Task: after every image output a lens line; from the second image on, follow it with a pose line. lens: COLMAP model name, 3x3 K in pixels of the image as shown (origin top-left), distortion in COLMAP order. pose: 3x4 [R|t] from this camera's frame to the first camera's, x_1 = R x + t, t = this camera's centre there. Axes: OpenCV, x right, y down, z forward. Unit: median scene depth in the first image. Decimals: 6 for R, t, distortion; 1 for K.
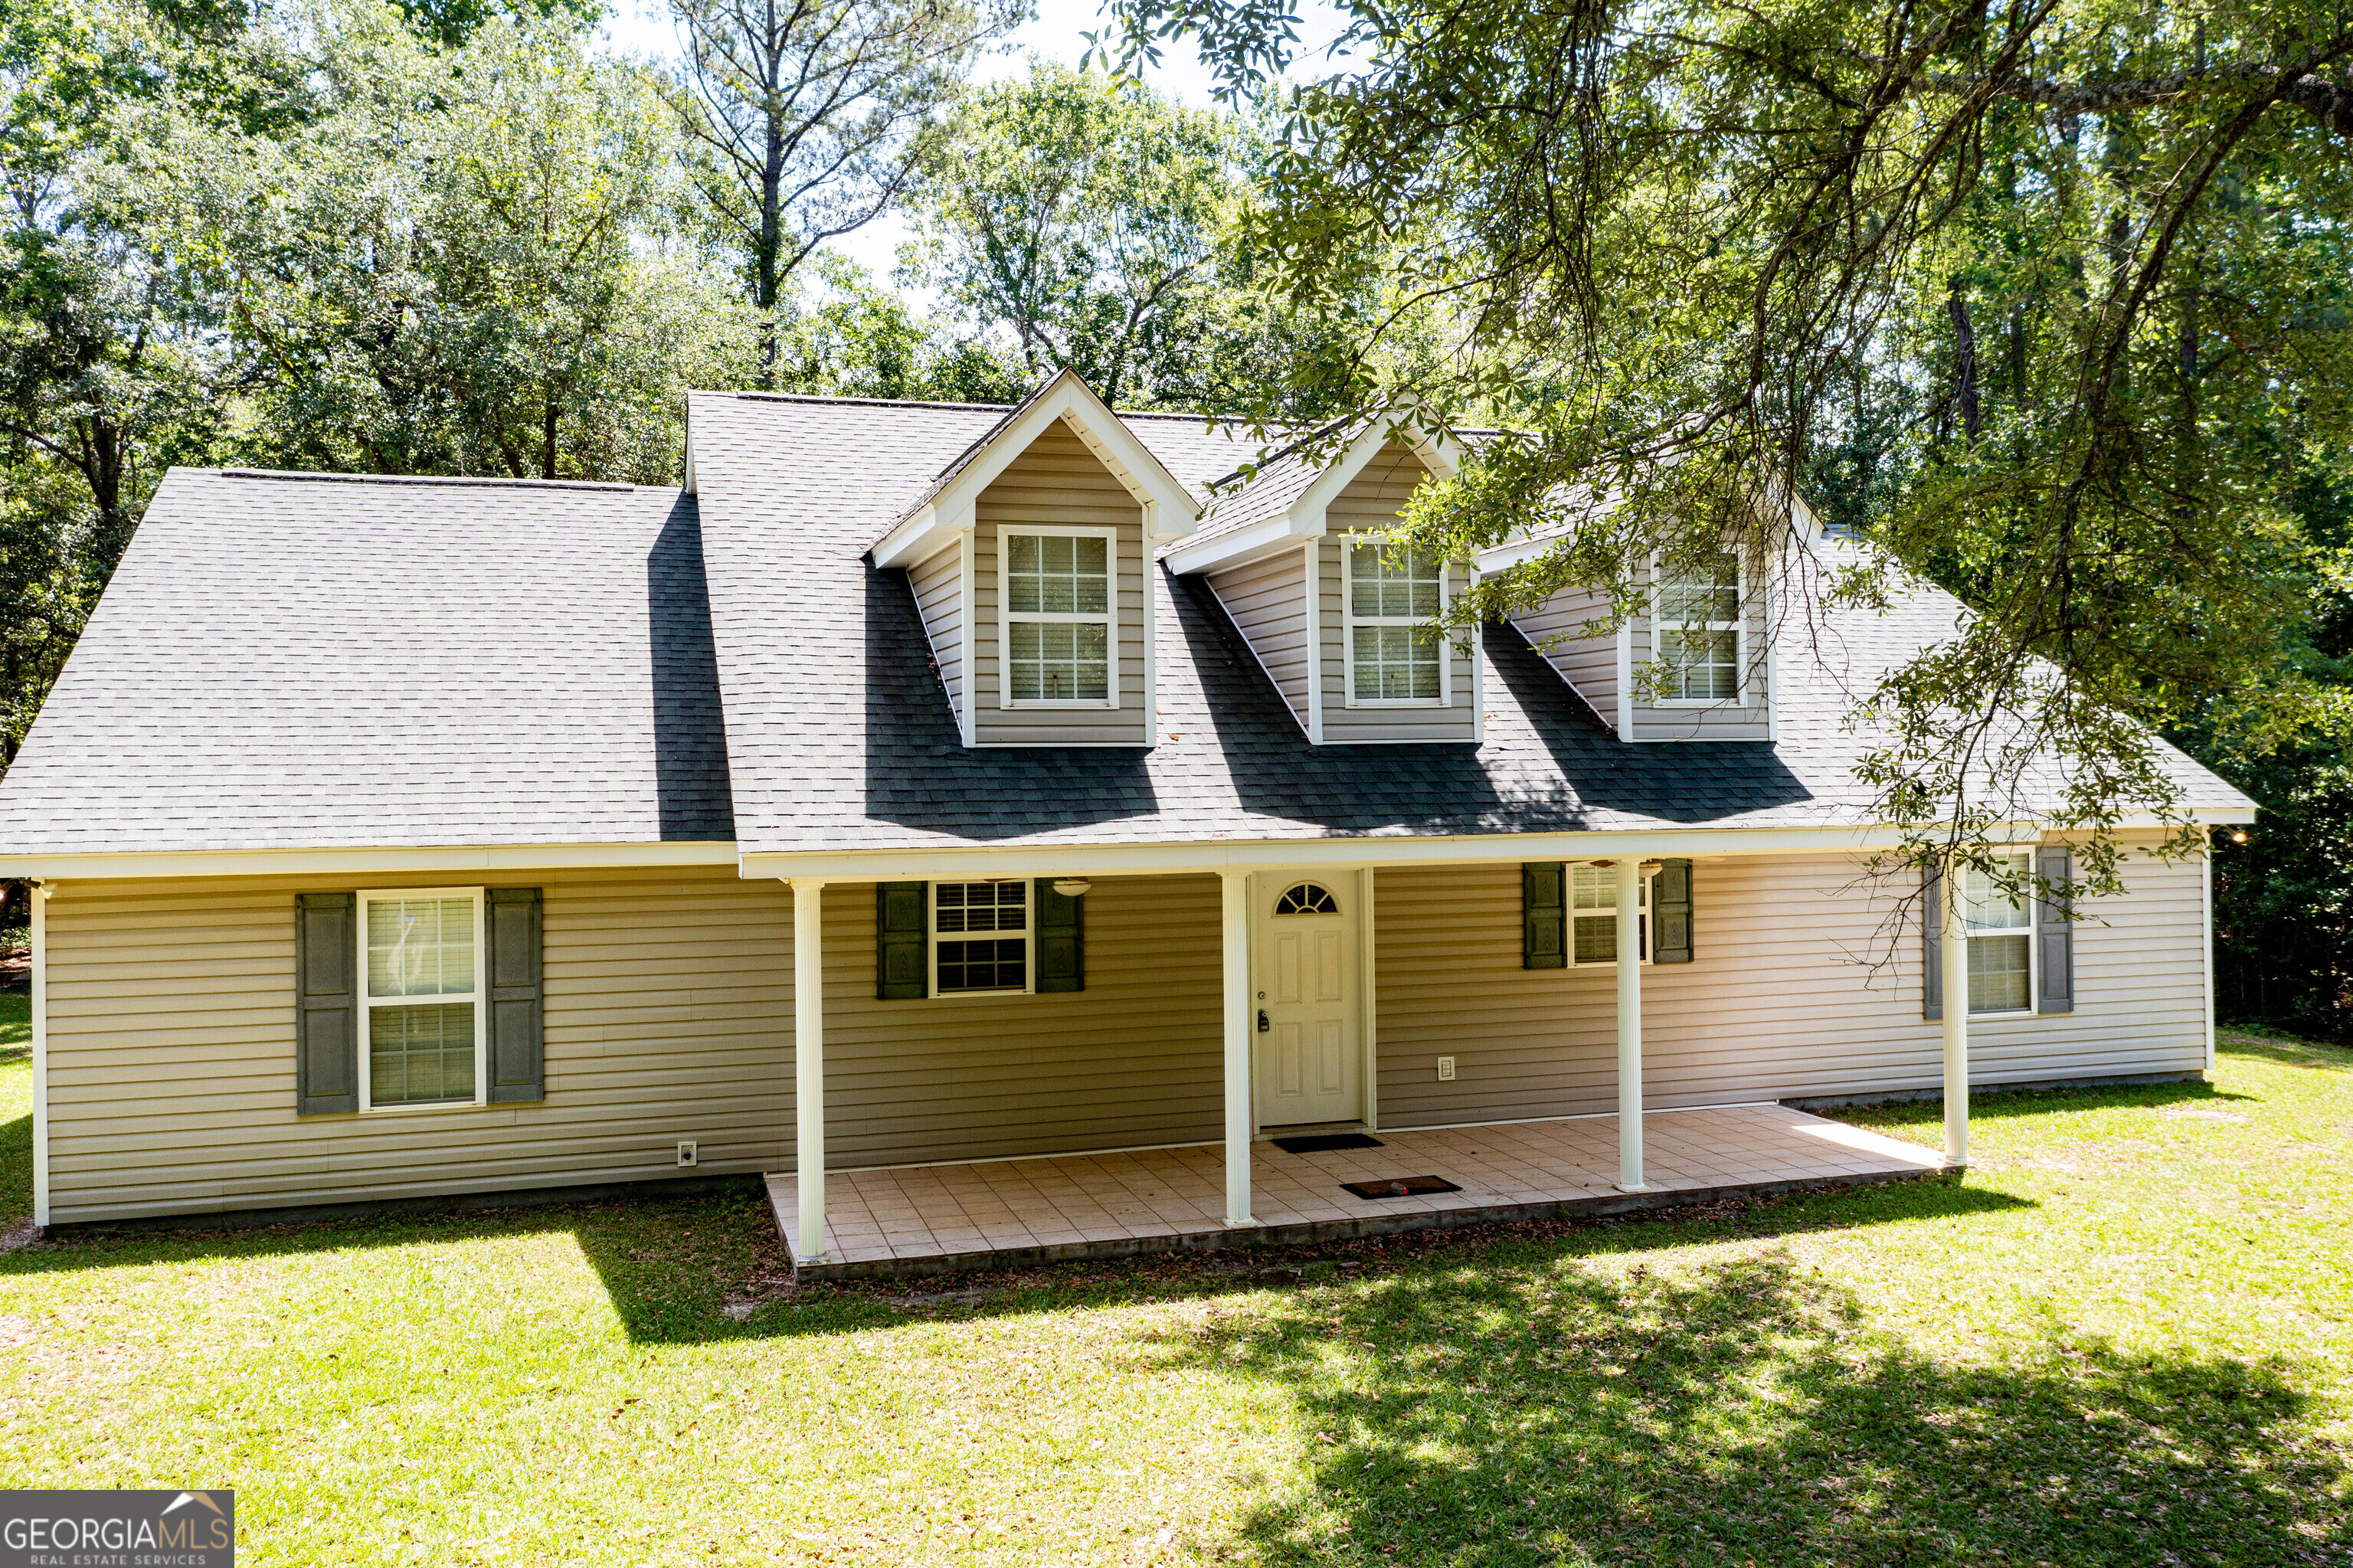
lens RADIAL K [[1796.7, 0, 1176.5], [0, 1796.7, 784.0], [0, 0, 1]] dist [0.021755, 0.010399]
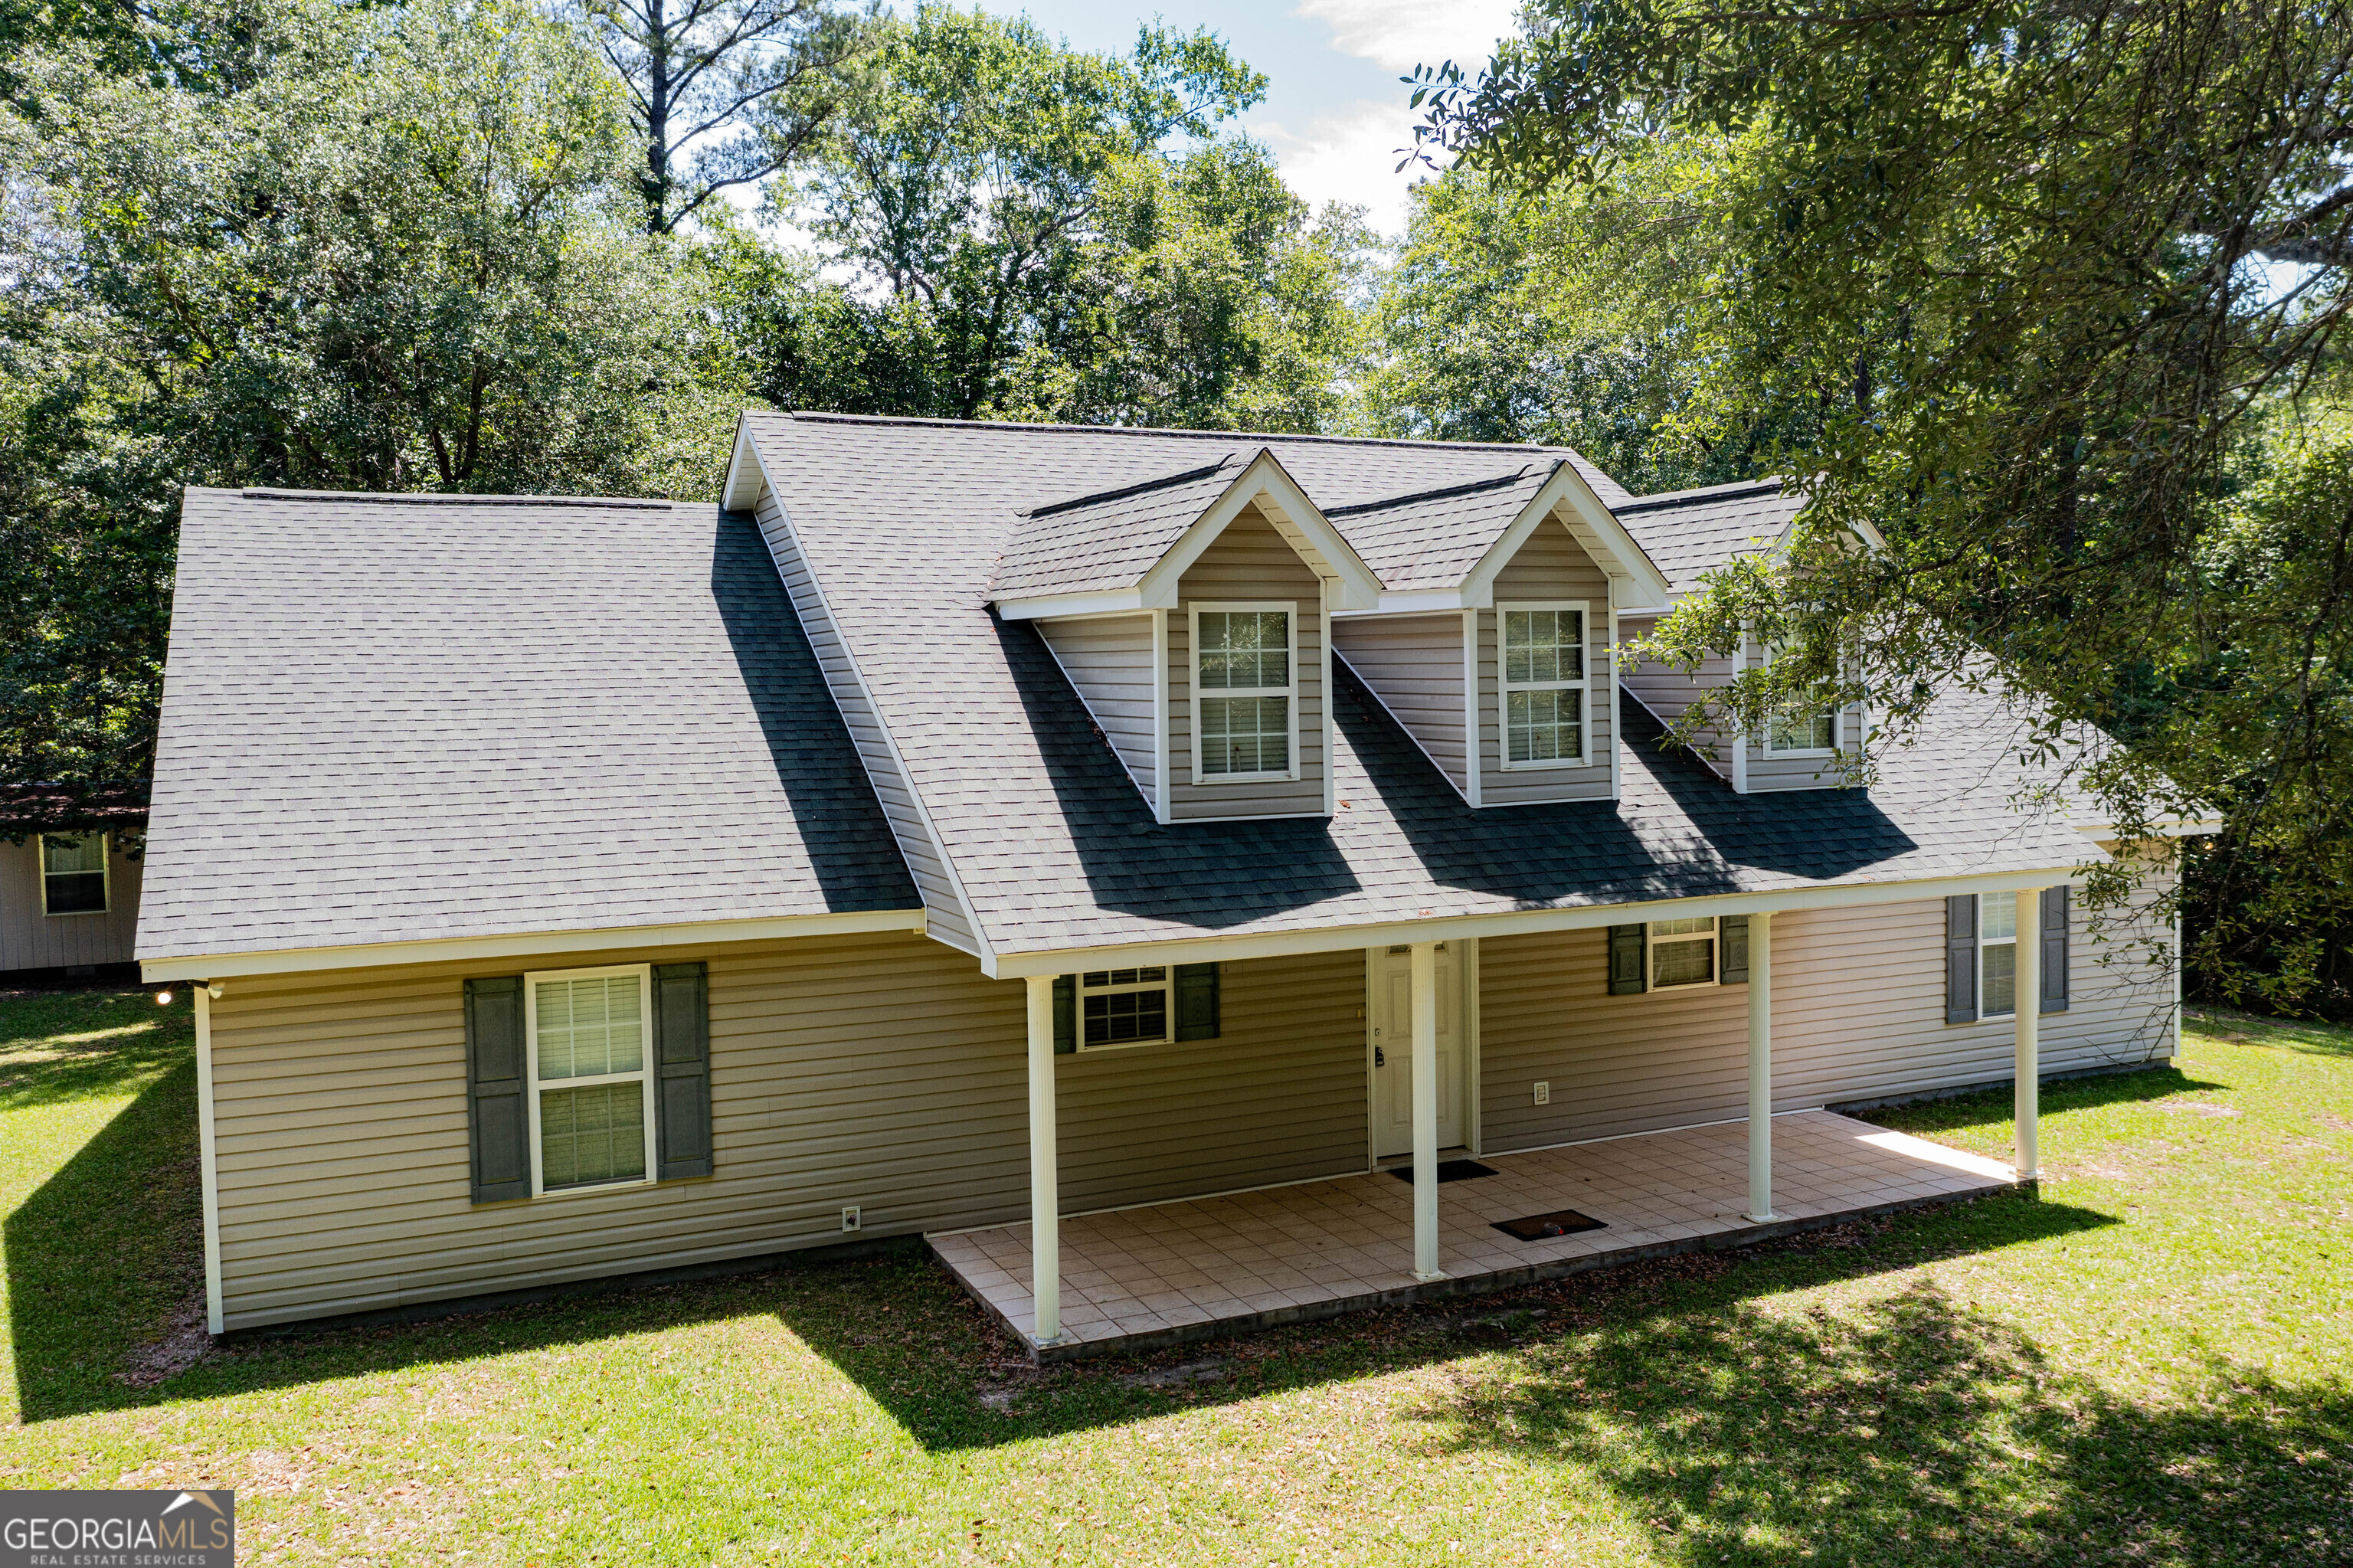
lens RADIAL K [[1796.7, 0, 1176.5], [0, 1796.7, 784.0], [0, 0, 1]] dist [0.021755, 0.010399]
pose [[0.992242, -0.011938, 0.123744, -0.231464], [0.005831, 0.998752, 0.049598, -0.092119], [-0.124182, -0.048492, 0.991074, -0.003115]]
